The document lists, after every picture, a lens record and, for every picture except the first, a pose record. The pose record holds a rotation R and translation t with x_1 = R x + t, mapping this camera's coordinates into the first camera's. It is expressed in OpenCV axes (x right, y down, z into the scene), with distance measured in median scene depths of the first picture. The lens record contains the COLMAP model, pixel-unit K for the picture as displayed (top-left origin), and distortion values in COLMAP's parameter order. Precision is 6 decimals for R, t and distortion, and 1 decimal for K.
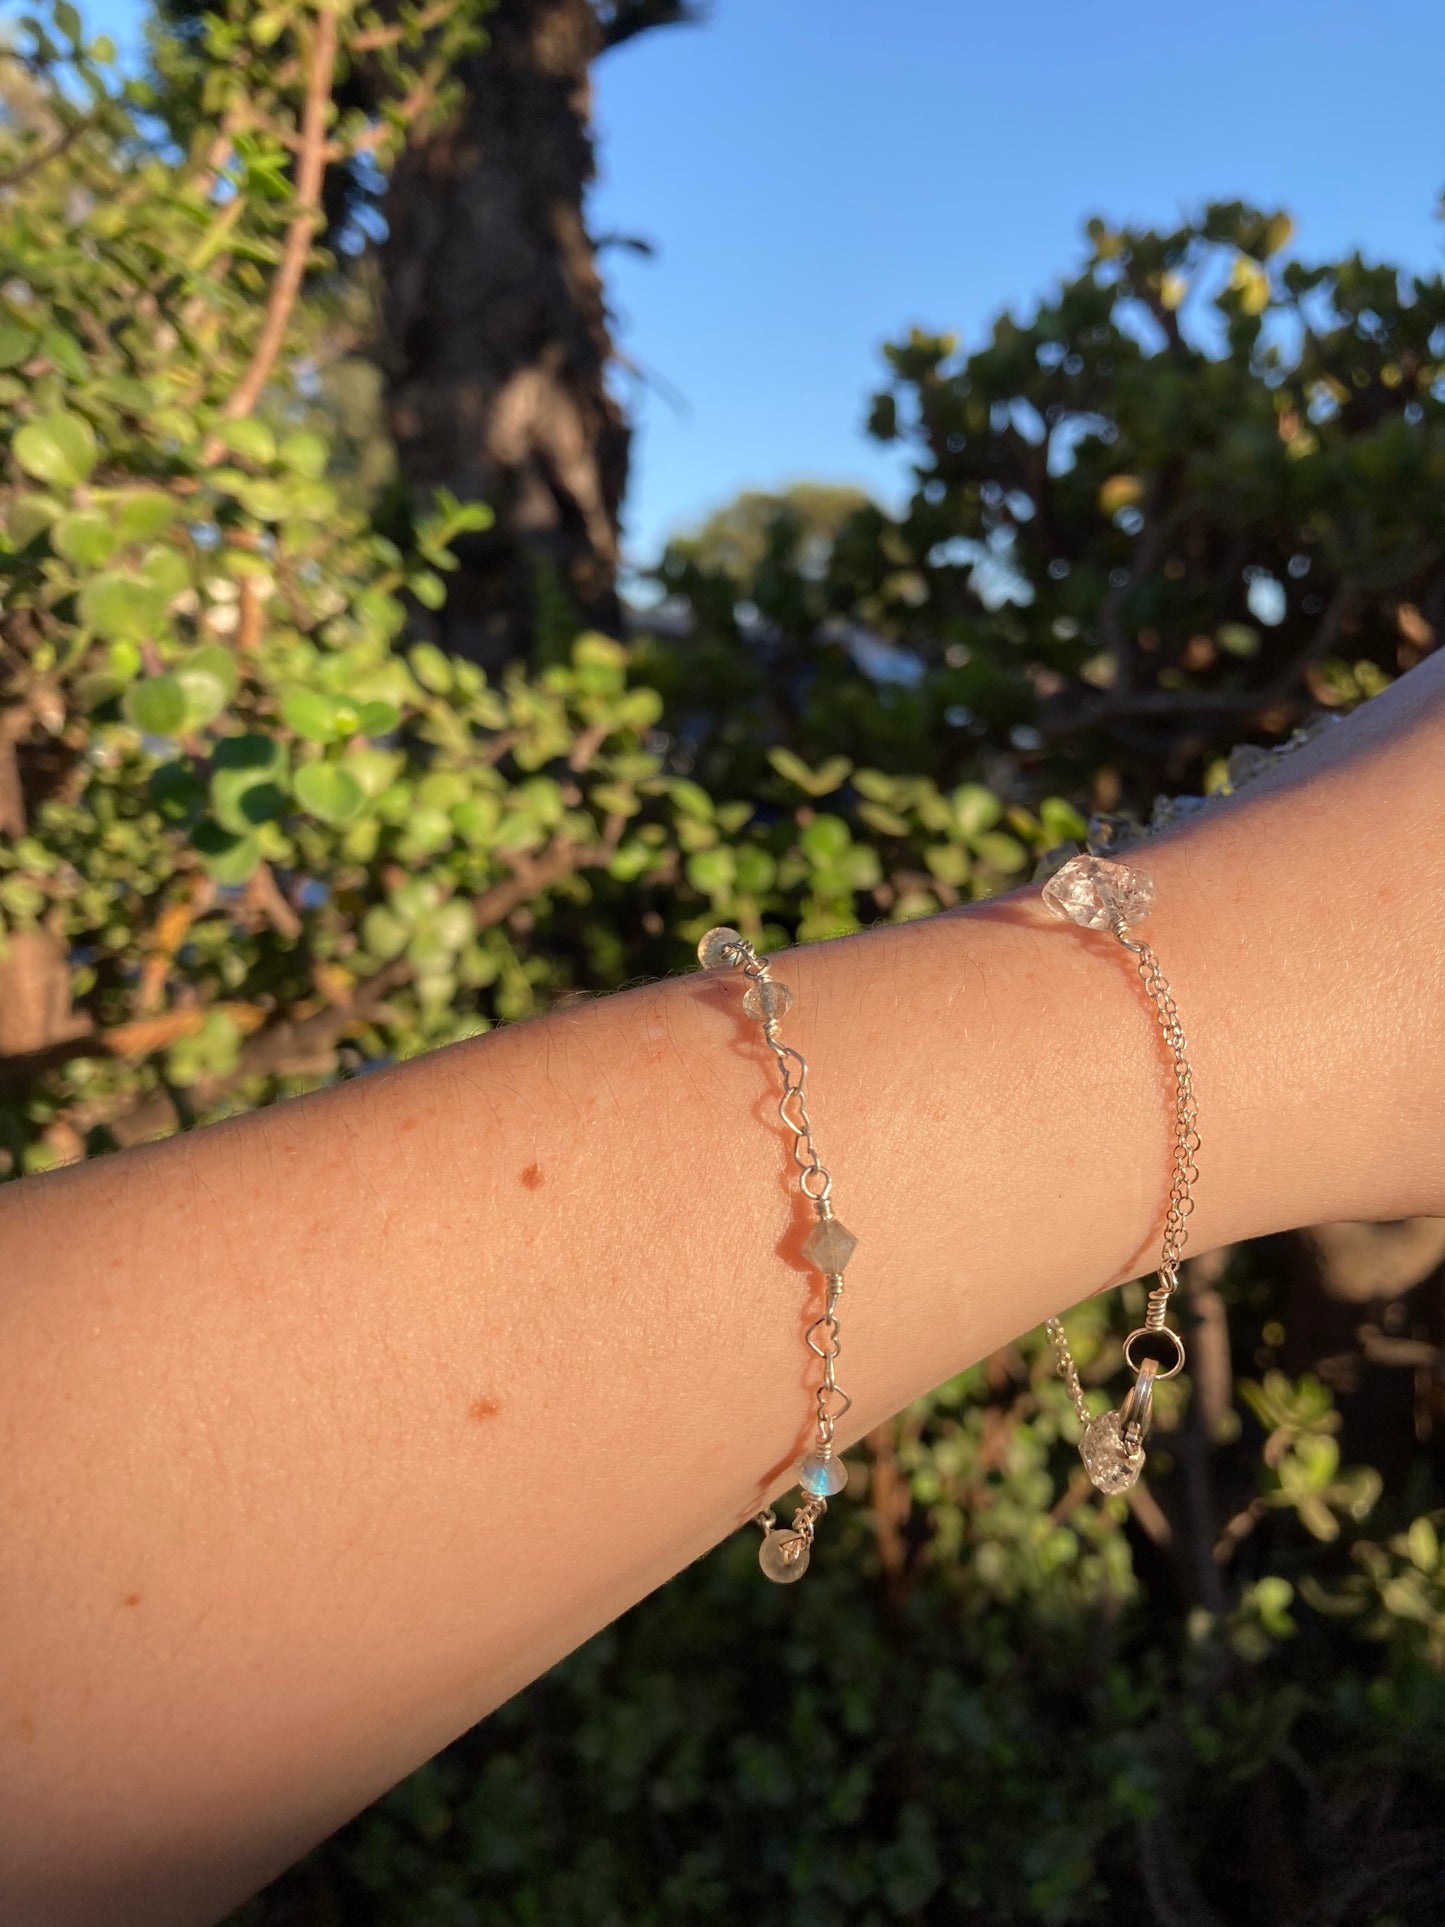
lens RADIAL K [[1594.5, 0, 725.1], [0, 1594.5, 955.5], [0, 0, 1]] dist [0.002416, -0.012634]
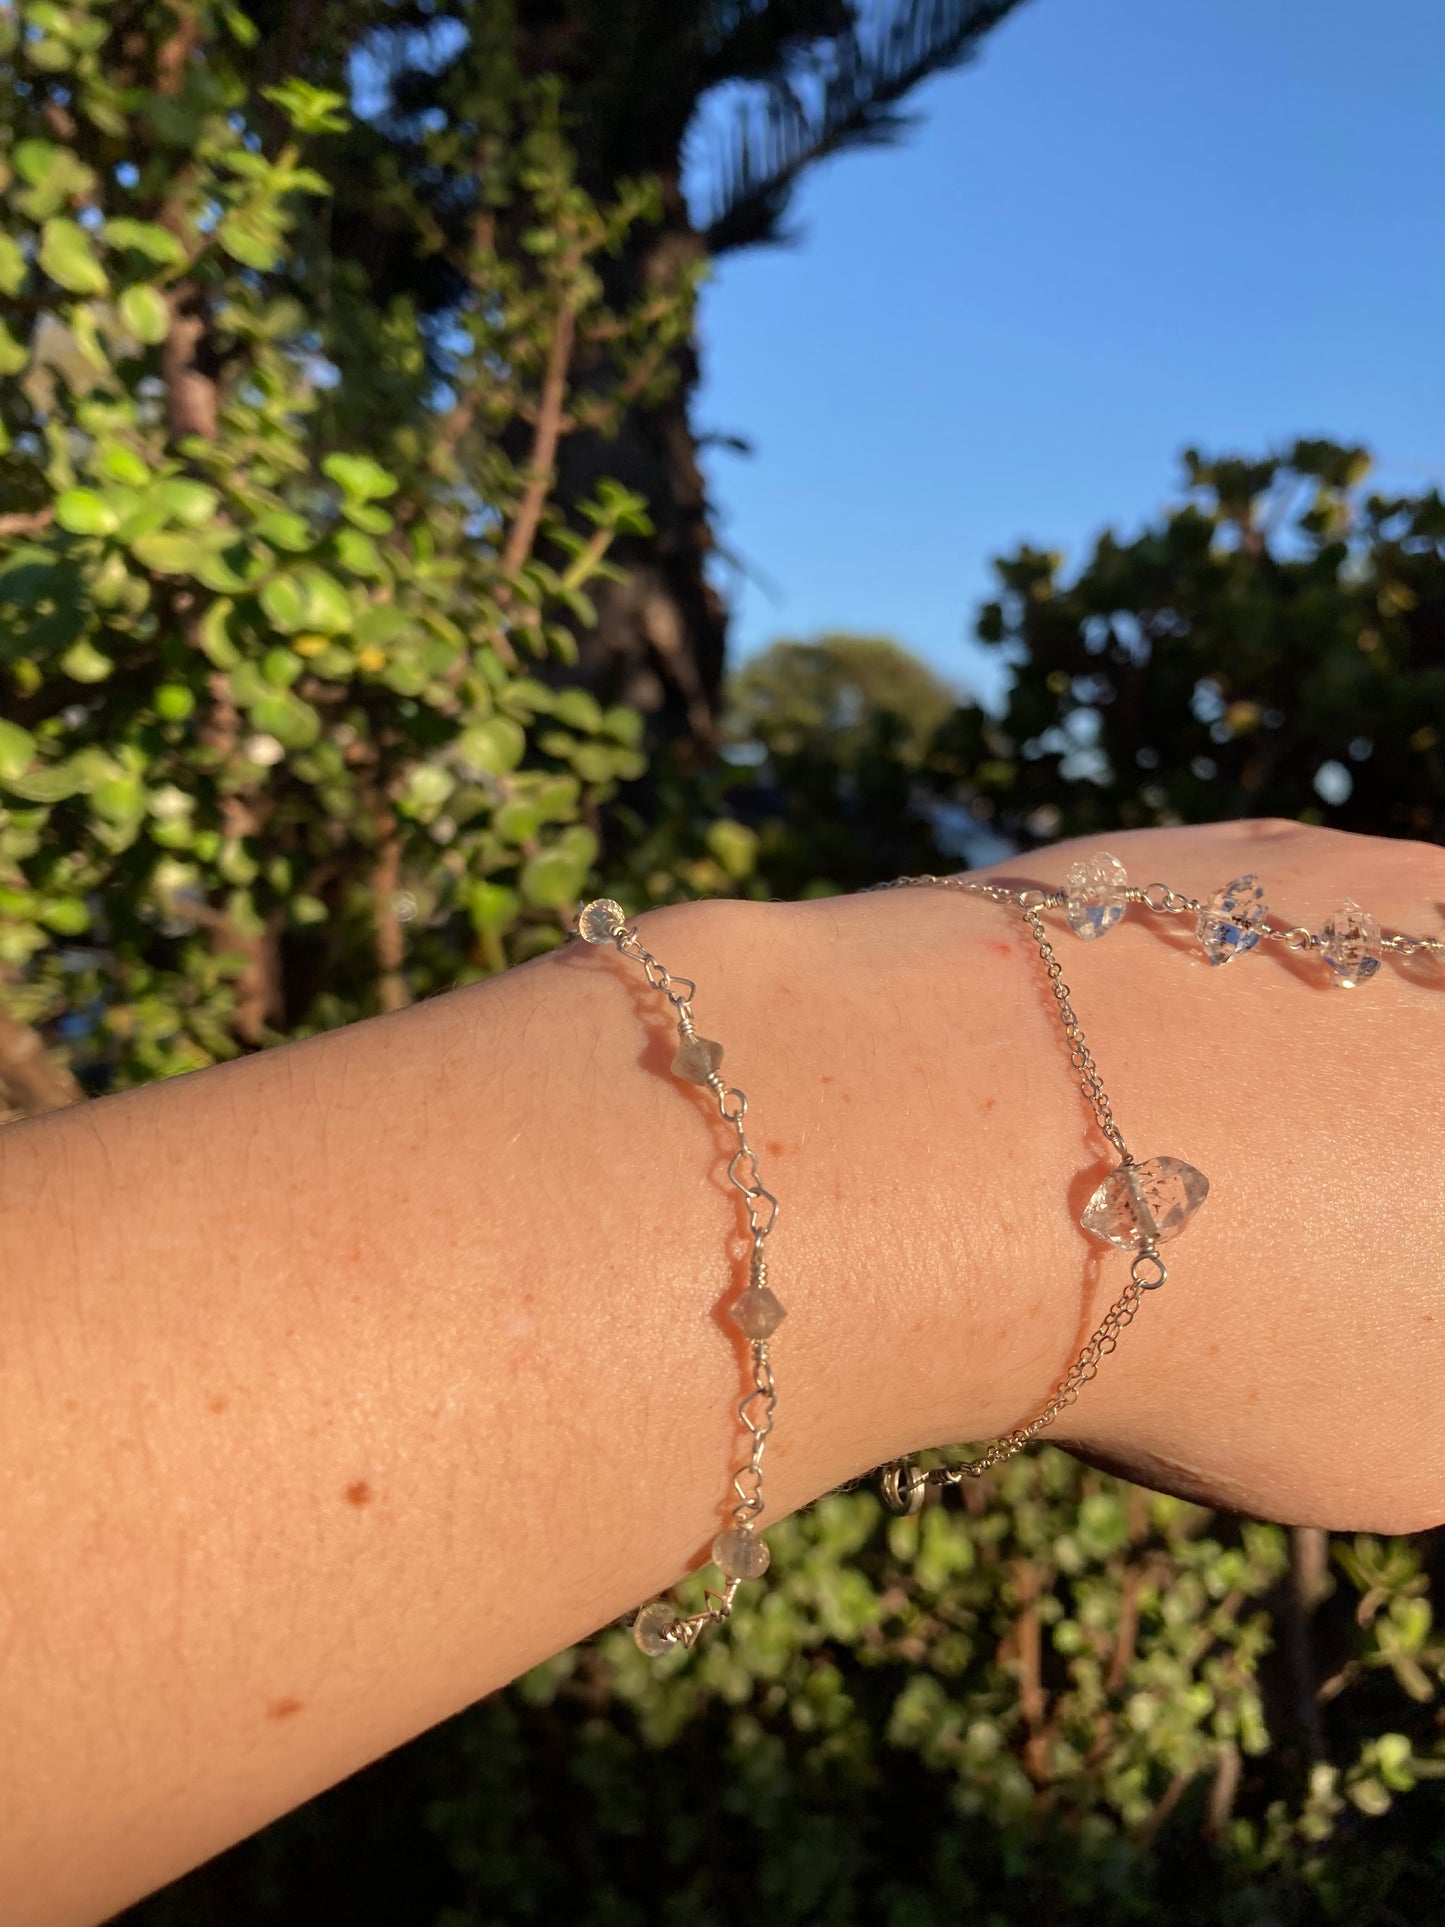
lens RADIAL K [[1620.4, 0, 722.5], [0, 1620.4, 963.5], [0, 0, 1]] dist [-0.001678, -0.002026]
pose [[0.999854, 0.016022, -0.005910, -0.089999], [-0.016432, 0.996858, -0.077489, -0.023709], [0.004650, 0.077575, 0.996976, -0.095446]]
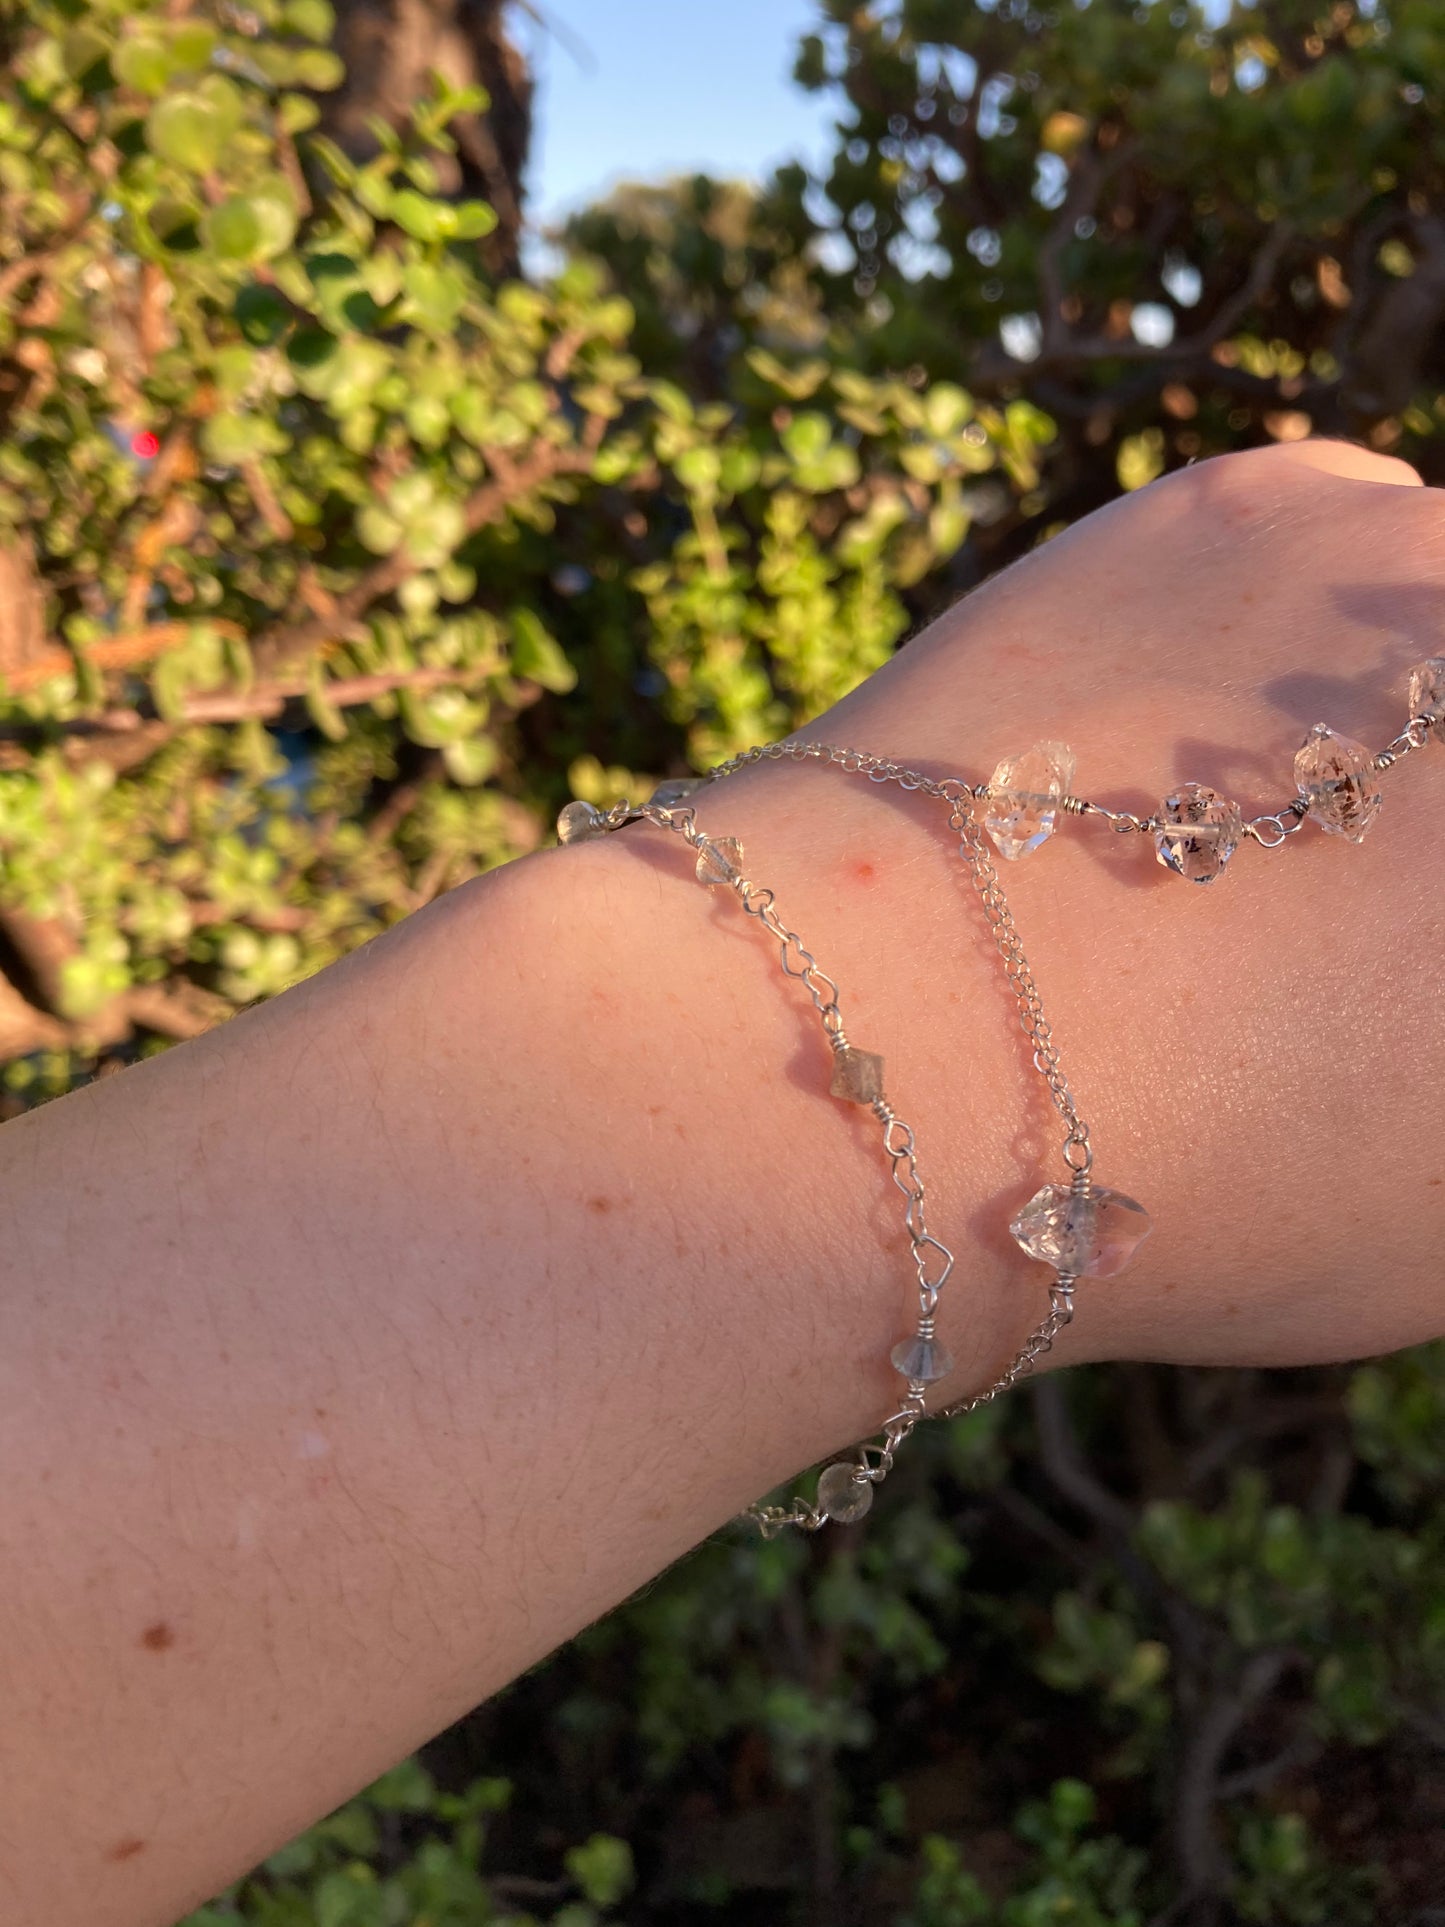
lens RADIAL K [[1637.6, 0, 722.5], [0, 1637.6, 963.5], [0, 0, 1]] dist [-0.082713, 0.110550]
pose [[0.997165, -0.014962, 0.073741, -0.043247], [0.002964, 0.987080, 0.160200, 0.055843], [-0.075186, -0.159527, 0.984326, -0.055130]]
